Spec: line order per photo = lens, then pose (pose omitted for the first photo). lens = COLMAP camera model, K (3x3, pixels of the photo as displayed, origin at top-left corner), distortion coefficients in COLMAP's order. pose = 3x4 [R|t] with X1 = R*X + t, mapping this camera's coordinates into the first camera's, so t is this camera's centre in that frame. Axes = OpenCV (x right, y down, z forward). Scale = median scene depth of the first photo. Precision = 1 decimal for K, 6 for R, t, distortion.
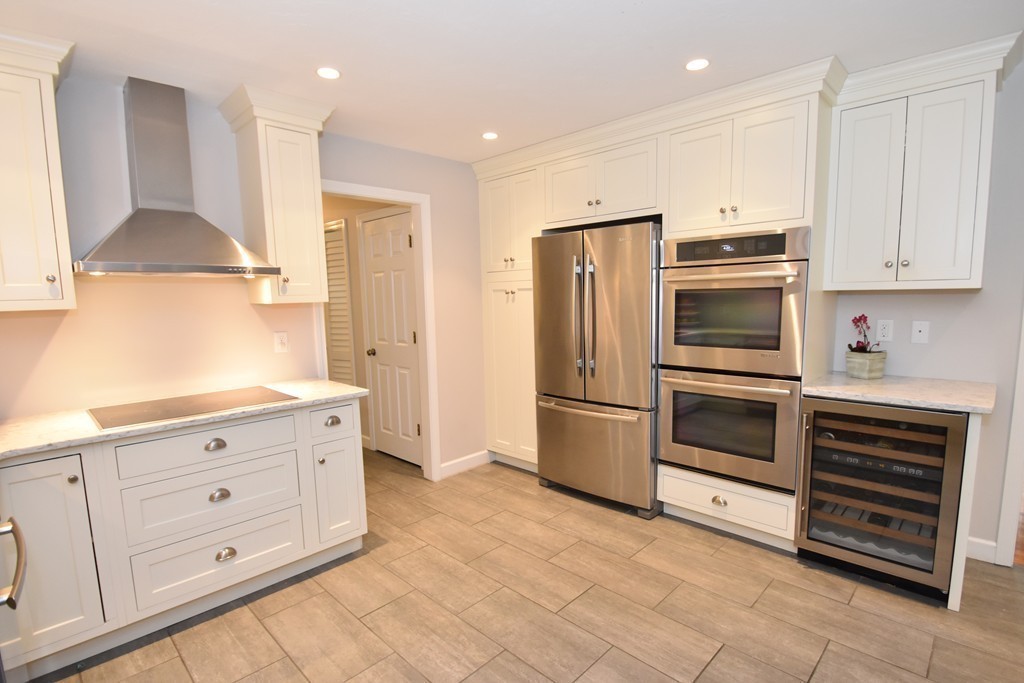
lens RADIAL K [[491.1, 0, 510.7], [0, 491.1, 359.7], [0, 0, 1]] dist [0.001136, -0.016672]
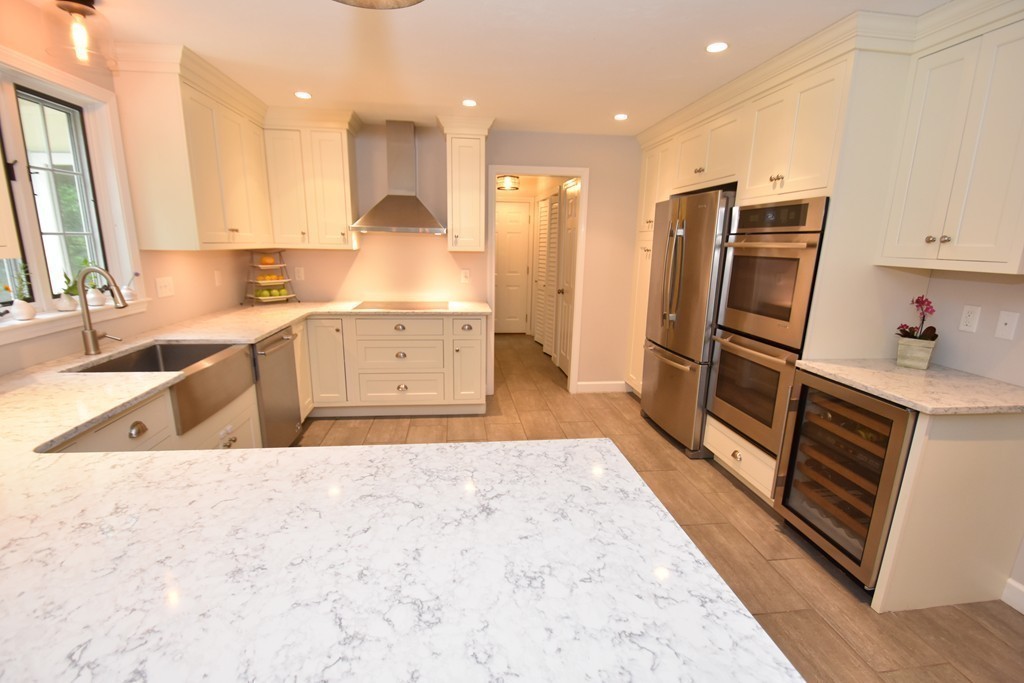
lens RADIAL K [[464.1, 0, 507.6], [0, 464.1, 357.0], [0, 0, 1]] dist [0.019305, -0.027952]
pose [[0.780298, 0.182843, -0.598084, 0.635732], [-0.114651, 0.981923, 0.150607, -0.022797], [0.614810, -0.048948, 0.787155, -0.114402]]
